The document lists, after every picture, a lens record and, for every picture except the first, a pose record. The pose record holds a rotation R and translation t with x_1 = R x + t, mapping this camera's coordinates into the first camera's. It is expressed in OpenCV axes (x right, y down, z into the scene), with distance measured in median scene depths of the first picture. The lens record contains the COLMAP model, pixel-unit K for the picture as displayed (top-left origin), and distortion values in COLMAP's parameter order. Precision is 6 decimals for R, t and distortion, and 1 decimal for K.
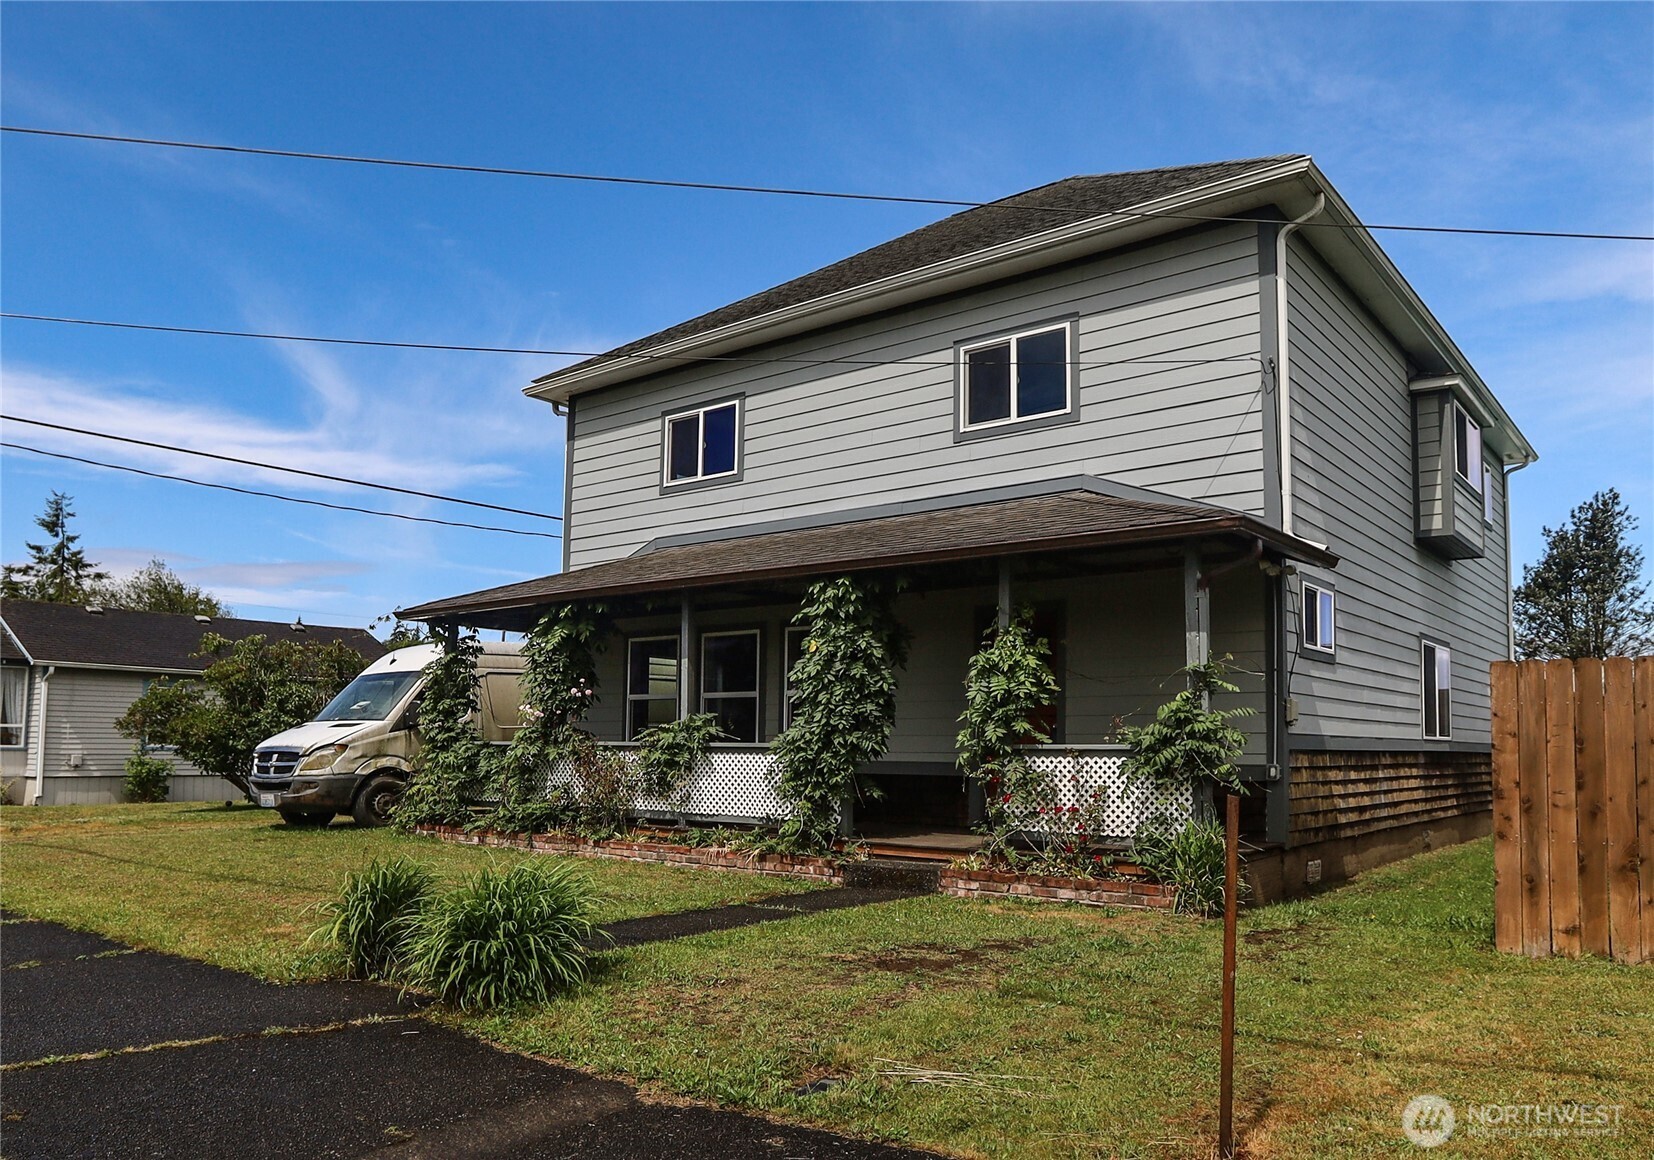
lens RADIAL K [[1182.5, 0, 828.4], [0, 1182.5, 588.0], [0, 0, 1]] dist [-0.008229, 0.000376]
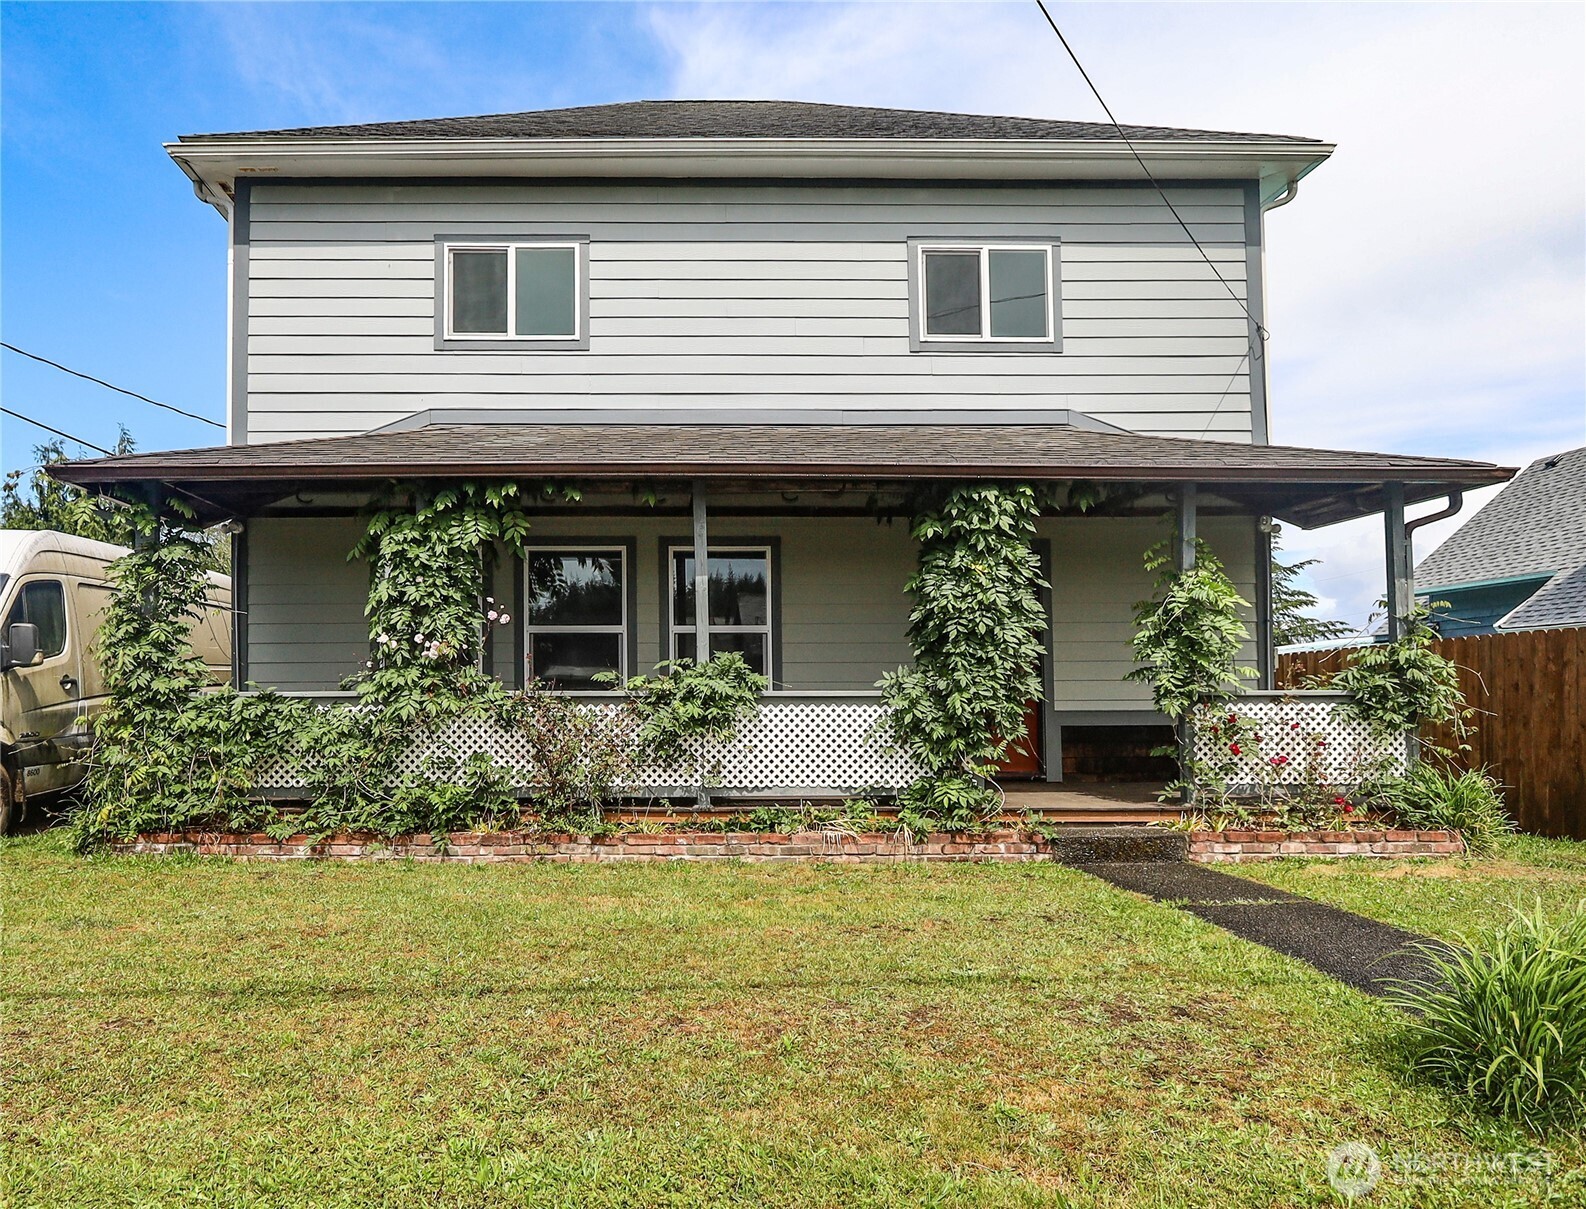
lens RADIAL K [[1116.5, 0, 792.4], [0, 1116.5, 594.4], [0, 0, 1]] dist [-0.003725, -0.004022]
pose [[0.774107, 0.043679, 0.631546, -0.497577], [-0.075877, 0.996827, 0.024063, 0.046312], [-0.628491, -0.066547, 0.774965, 0.410476]]
